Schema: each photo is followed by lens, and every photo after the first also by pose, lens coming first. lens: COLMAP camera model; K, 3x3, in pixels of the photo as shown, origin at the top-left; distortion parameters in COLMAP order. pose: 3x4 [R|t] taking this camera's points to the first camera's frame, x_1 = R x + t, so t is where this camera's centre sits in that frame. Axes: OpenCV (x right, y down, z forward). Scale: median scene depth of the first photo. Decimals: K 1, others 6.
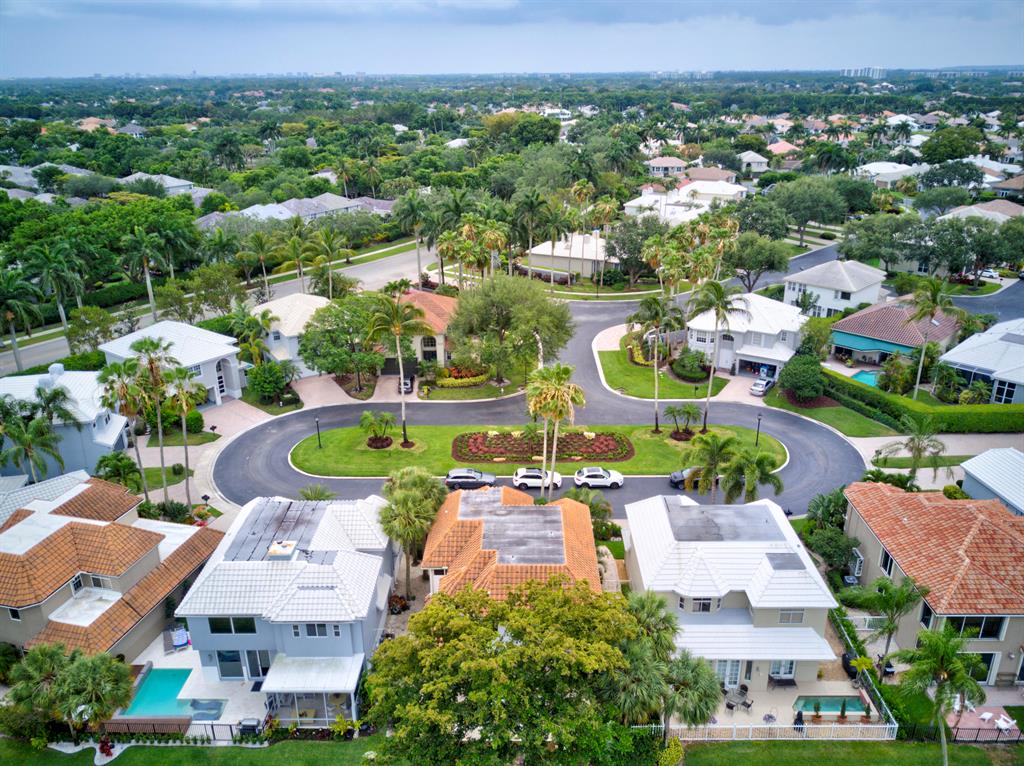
lens RADIAL K [[784.3, 0, 512.0], [0, 784.3, 383.0], [0, 0, 1]] dist [0.004708, 0.003967]
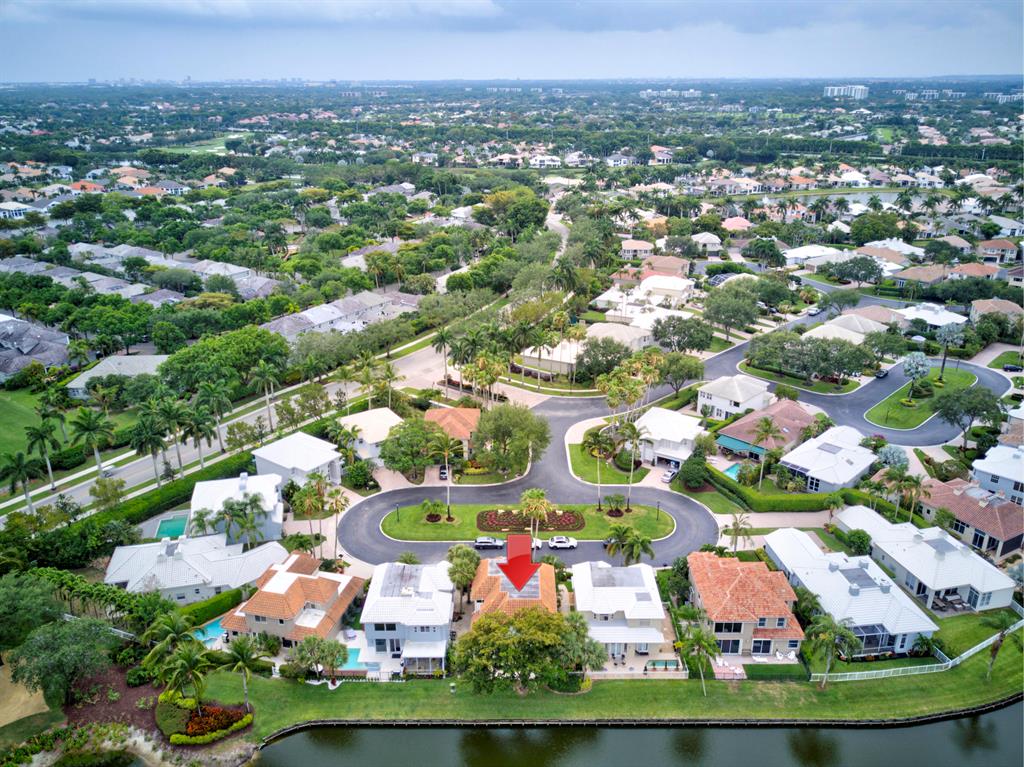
lens RADIAL K [[798.1, 0, 508.3], [0, 798.1, 378.3], [0, 0, 1]] dist [0.016525, -0.003011]
pose [[0.999988, 0.000388, 0.004791, -0.020711], [-0.000370, 0.999993, -0.003797, -0.257135], [-0.004792, 0.003796, 0.999981, -0.842597]]
